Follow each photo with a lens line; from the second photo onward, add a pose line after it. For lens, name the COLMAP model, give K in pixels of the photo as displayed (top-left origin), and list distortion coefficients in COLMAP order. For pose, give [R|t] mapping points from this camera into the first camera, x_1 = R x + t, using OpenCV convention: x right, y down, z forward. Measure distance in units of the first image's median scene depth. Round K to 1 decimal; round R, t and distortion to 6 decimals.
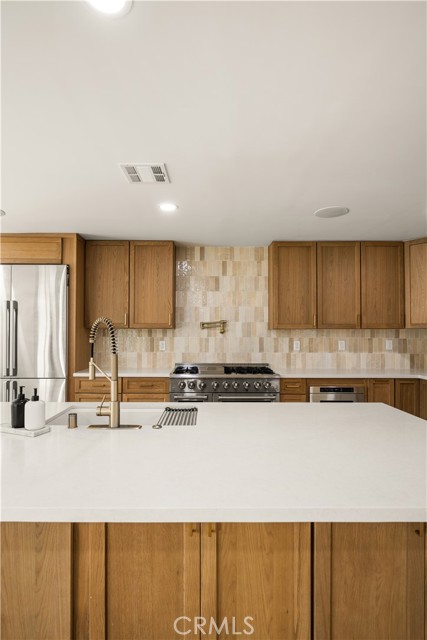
lens RADIAL K [[334.8, 0, 202.3], [0, 334.8, 327.8], [0, 0, 1]] dist [-0.006652, -0.004085]
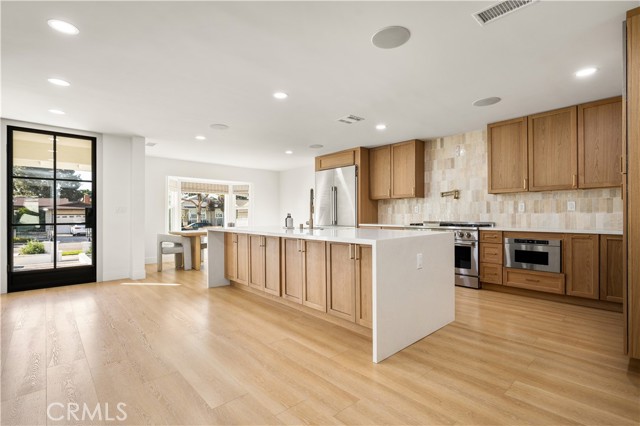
lens RADIAL K [[298.9, 0, 320.4], [0, 298.9, 213.1], [0, 0, 1]] dist [0.007941, 0.000274]
pose [[0.675222, -0.008875, -0.737561, 0.580591], [0.016946, 0.999850, 0.003483, 0.058540], [0.737420, -0.014851, 0.675272, -0.221820]]
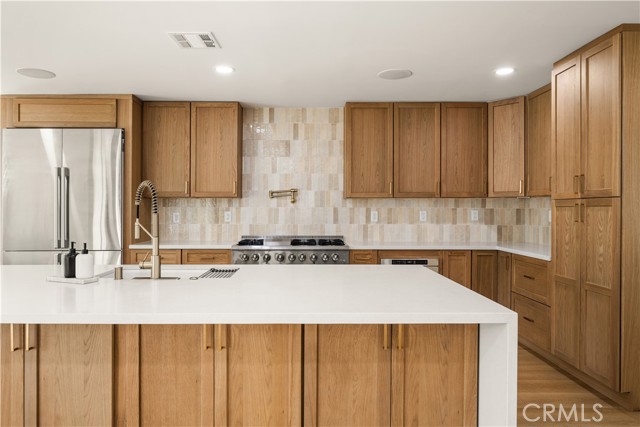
lens RADIAL K [[421.7, 0, 304.9], [0, 421.7, 209.8], [0, 0, 1]] dist [-0.013479, 0.003416]
pose [[0.999991, -0.000443, 0.004305, 0.087087], [0.000366, 0.999839, 0.017949, 0.014934], [-0.004313, -0.017947, 0.999830, -0.154236]]
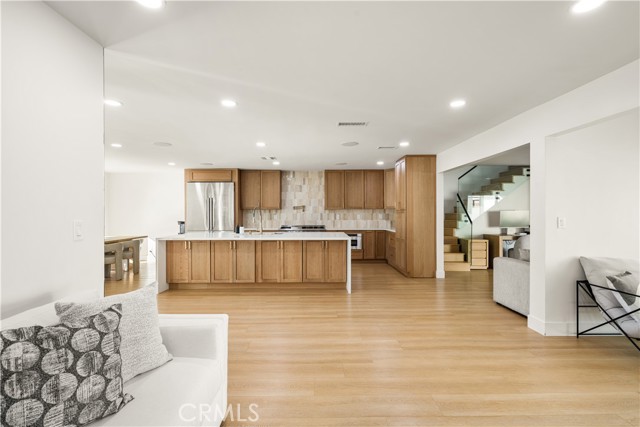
lens RADIAL K [[298.9, 0, 314.2], [0, 298.9, 209.0], [0, 0, 1]] dist [0.007941, 0.000274]
pose [[0.999971, -0.005394, -0.005371, 0.140898], [0.005383, 0.999983, -0.002068, 0.005188], [0.005382, 0.002039, 0.999983, -0.926903]]
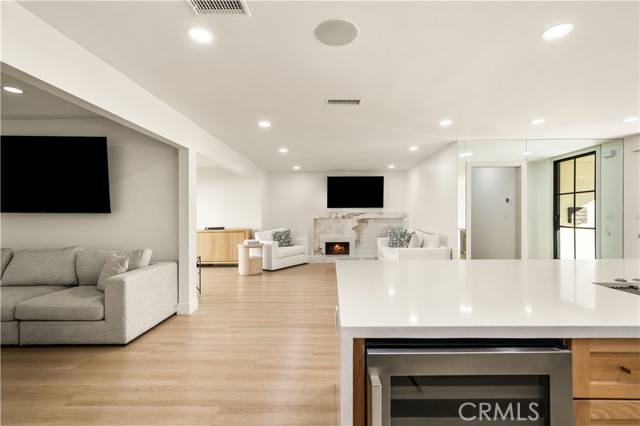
lens RADIAL K [[281.8, 0, 322.8], [0, 281.8, 217.1], [0, 0, 1]] dist [-0.000688, 0.000614]
pose [[-0.999694, 0.003801, 0.024426, 0.287186], [0.003561, 0.999945, -0.009872, 0.039572], [-0.024462, -0.009782, -0.999653, 0.639946]]
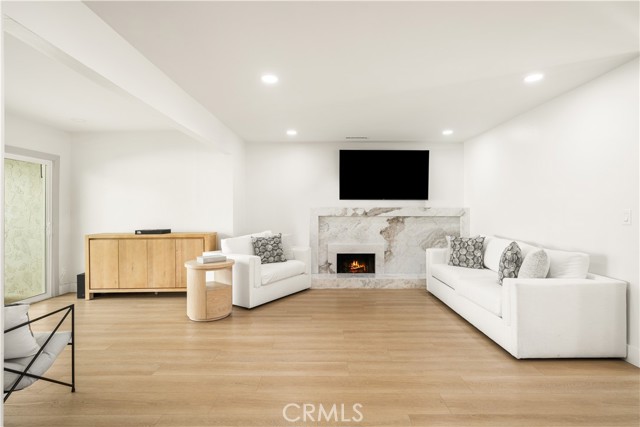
lens RADIAL K [[321.3, 0, 322.1], [0, 321.3, 210.5], [0, 0, 1]] dist [0.002510, -0.001226]
pose [[-0.999993, -0.003156, -0.001855, 0.376450], [-0.003122, 0.999832, -0.018064, 0.032178], [0.001912, -0.018058, -0.999835, 0.130976]]
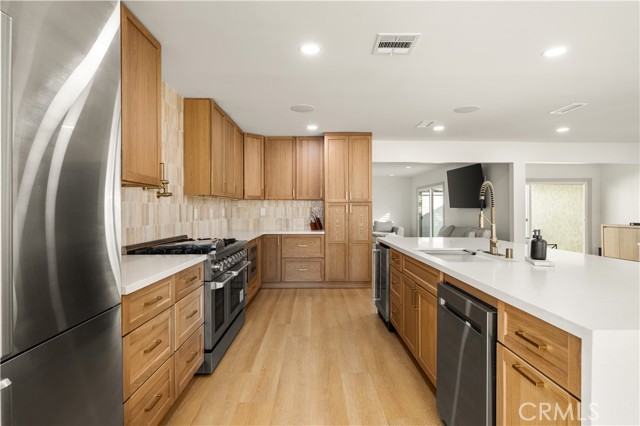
lens RADIAL K [[334.8, 0, 319.3], [0, 334.8, 210.4], [0, 0, 1]] dist [-0.006652, -0.004085]
pose [[-0.017701, -0.002636, 0.999840, -0.661991], [-0.014700, 0.999889, 0.002376, 0.036767], [-0.999735, -0.014656, -0.017738, 0.672095]]
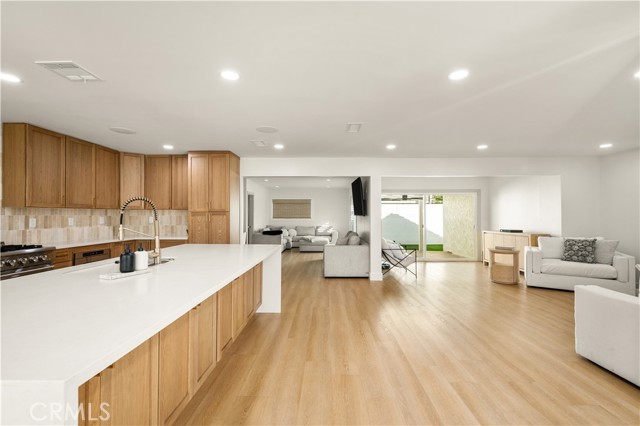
lens RADIAL K [[281.8, 0, 321.9], [0, 281.8, 213.0], [0, 0, 1]] dist [-0.000688, 0.000614]
pose [[0.016153, 0.007006, 0.999845, -0.612901], [-0.014324, 0.999874, -0.006775, 0.014854], [-0.999767, -0.014213, 0.016251, 0.053119]]
